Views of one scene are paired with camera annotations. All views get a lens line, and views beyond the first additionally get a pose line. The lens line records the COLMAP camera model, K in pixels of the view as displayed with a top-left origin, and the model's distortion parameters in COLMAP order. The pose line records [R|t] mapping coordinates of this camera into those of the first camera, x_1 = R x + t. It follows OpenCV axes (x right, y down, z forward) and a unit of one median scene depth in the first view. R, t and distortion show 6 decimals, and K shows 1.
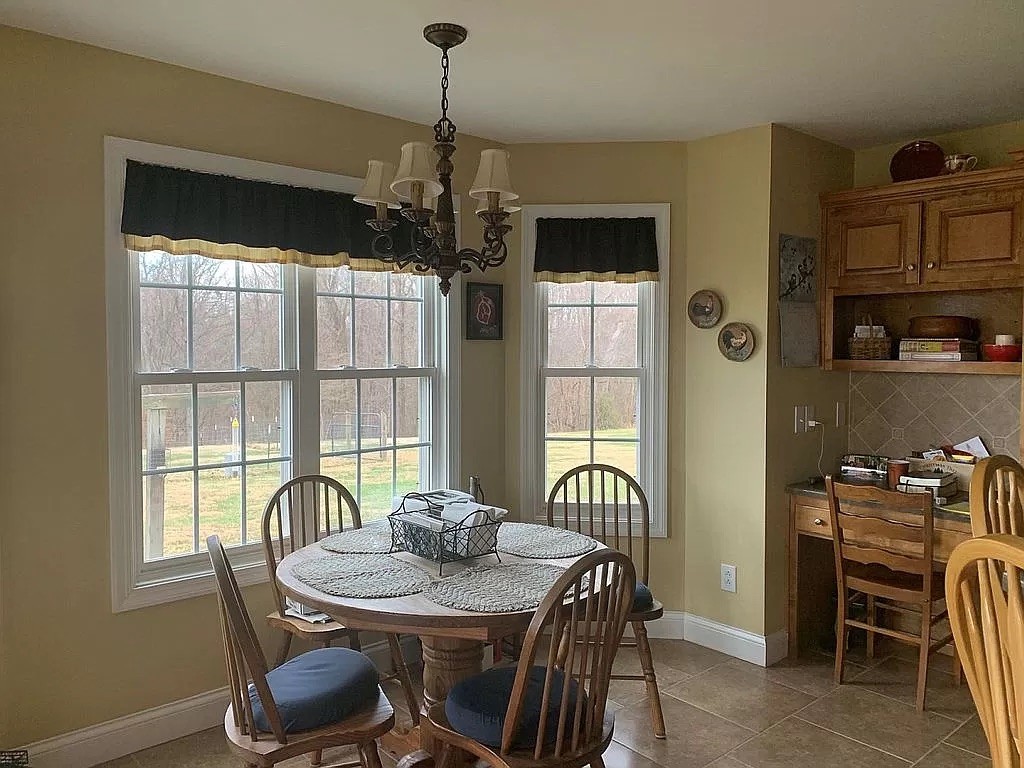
lens RADIAL K [[770.7, 0, 508.2], [0, 770.7, 378.9], [0, 0, 1]] dist [0.043229, -0.095562]
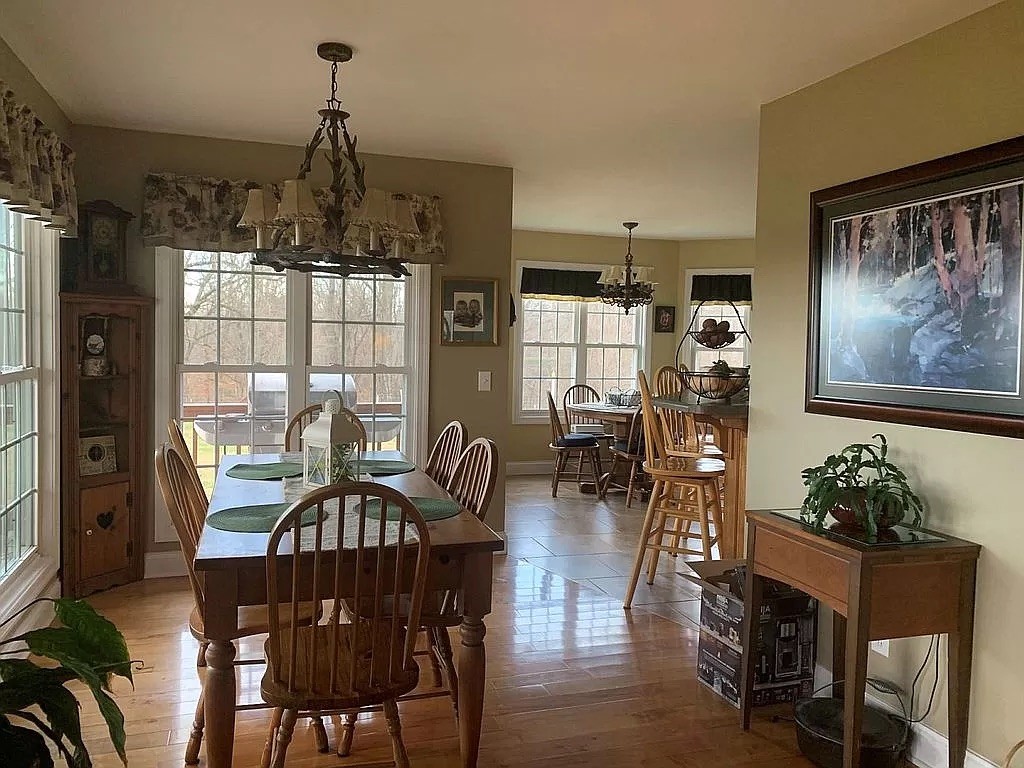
lens RADIAL K [[770.7, 0, 508.2], [0, 770.7, 378.9], [0, 0, 1]] dist [0.043229, -0.095562]
pose [[0.923098, 0.037934, -0.382690, 0.484918], [-0.037277, 0.999263, 0.009135, 0.092058], [0.382754, 0.005833, 0.923832, -1.419049]]
